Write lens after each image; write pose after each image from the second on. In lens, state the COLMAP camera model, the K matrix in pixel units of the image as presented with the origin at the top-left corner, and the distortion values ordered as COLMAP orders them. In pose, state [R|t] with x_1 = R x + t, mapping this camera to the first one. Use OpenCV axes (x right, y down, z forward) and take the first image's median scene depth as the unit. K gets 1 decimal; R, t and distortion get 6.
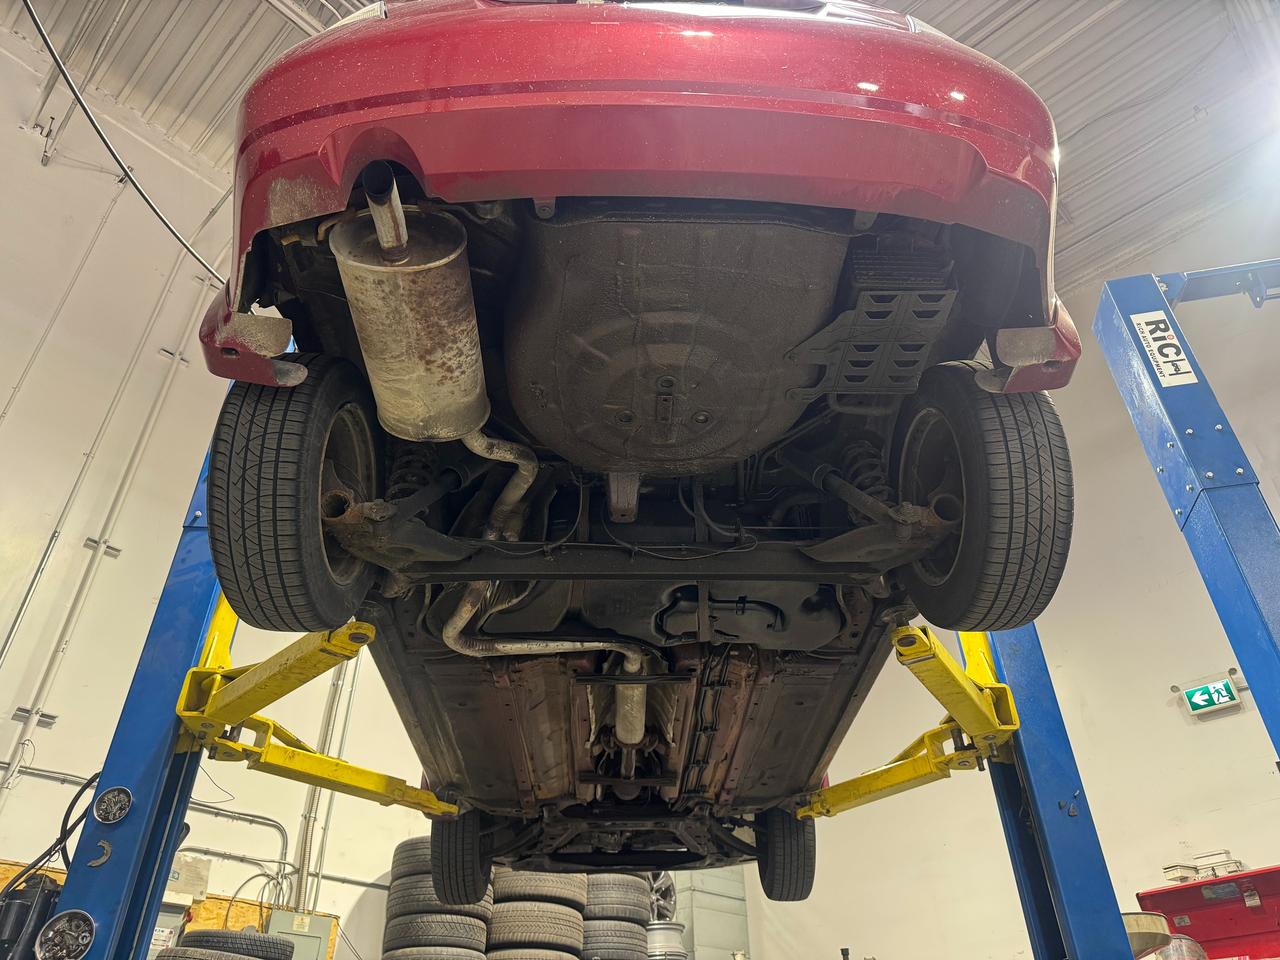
lens RADIAL K [[905.6, 0, 654.6], [0, 905.6, 487.3], [0, 0, 1]] dist [0.044181, -0.058690]
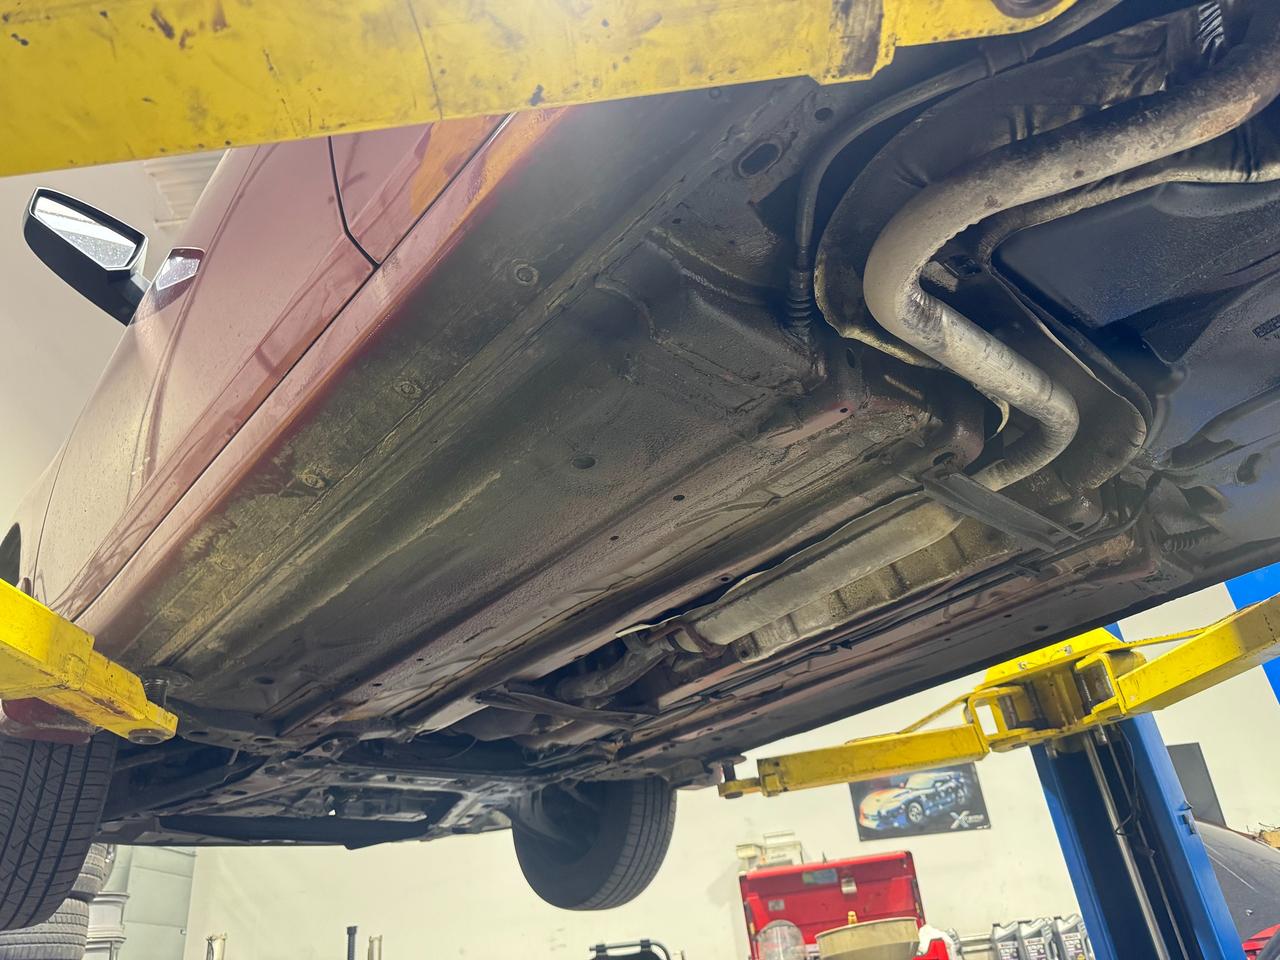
lens RADIAL K [[905.6, 0, 654.6], [0, 905.6, 487.3], [0, 0, 1]] dist [0.044181, -0.058690]
pose [[0.759808, 0.264304, 0.594000, -0.345879], [-0.301752, 0.952633, -0.037896, 0.223984], [-0.575880, -0.150447, 0.803572, 0.624714]]
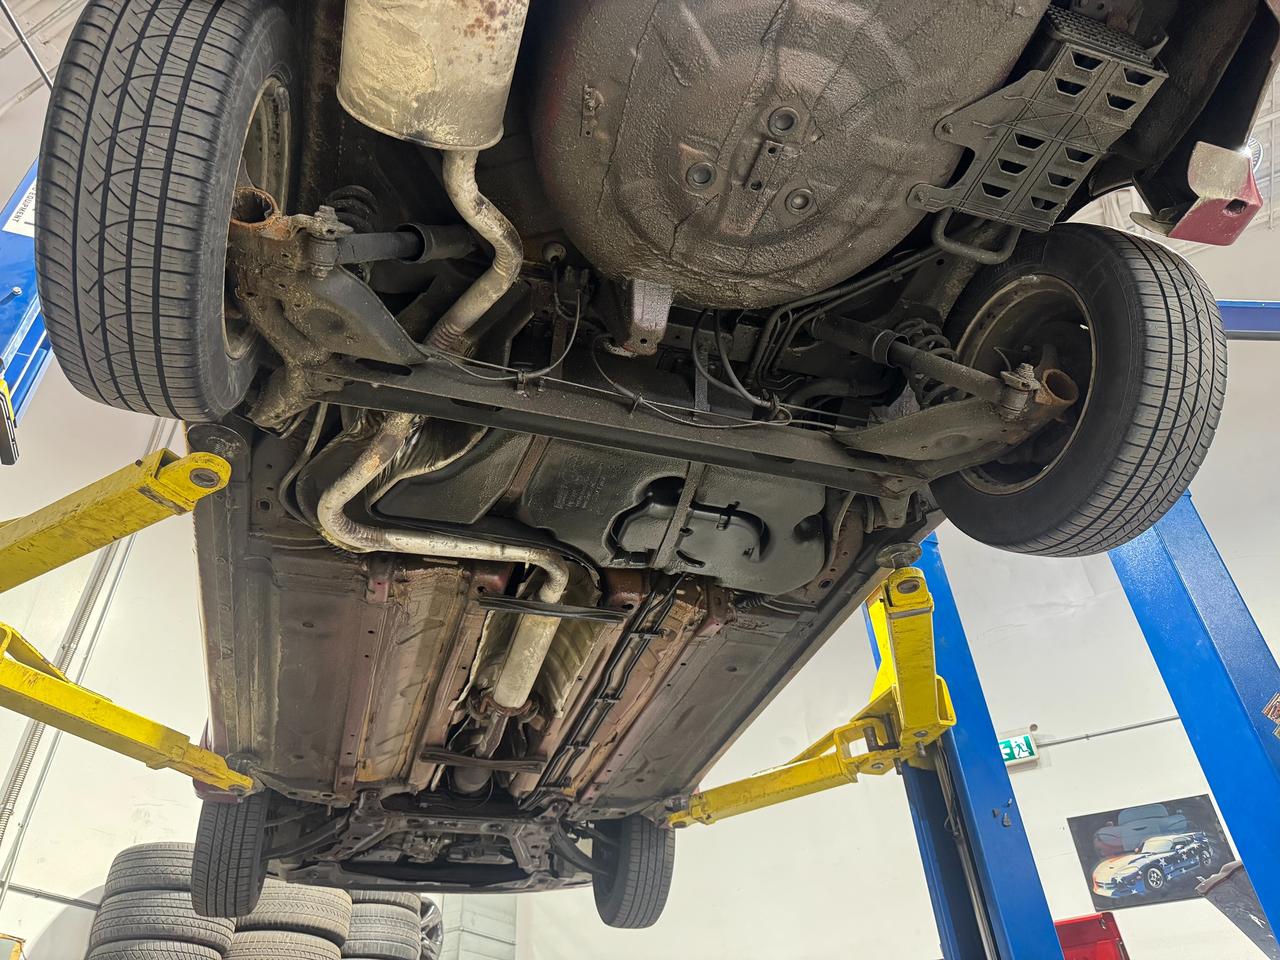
lens RADIAL K [[905.6, 0, 654.6], [0, 905.6, 487.3], [0, 0, 1]] dist [0.044181, -0.058690]
pose [[0.962063, 0.146467, 0.230180, -0.112222], [-0.133582, 0.988514, -0.070683, 0.126009], [-0.237889, 0.037254, 0.970578, 0.180329]]
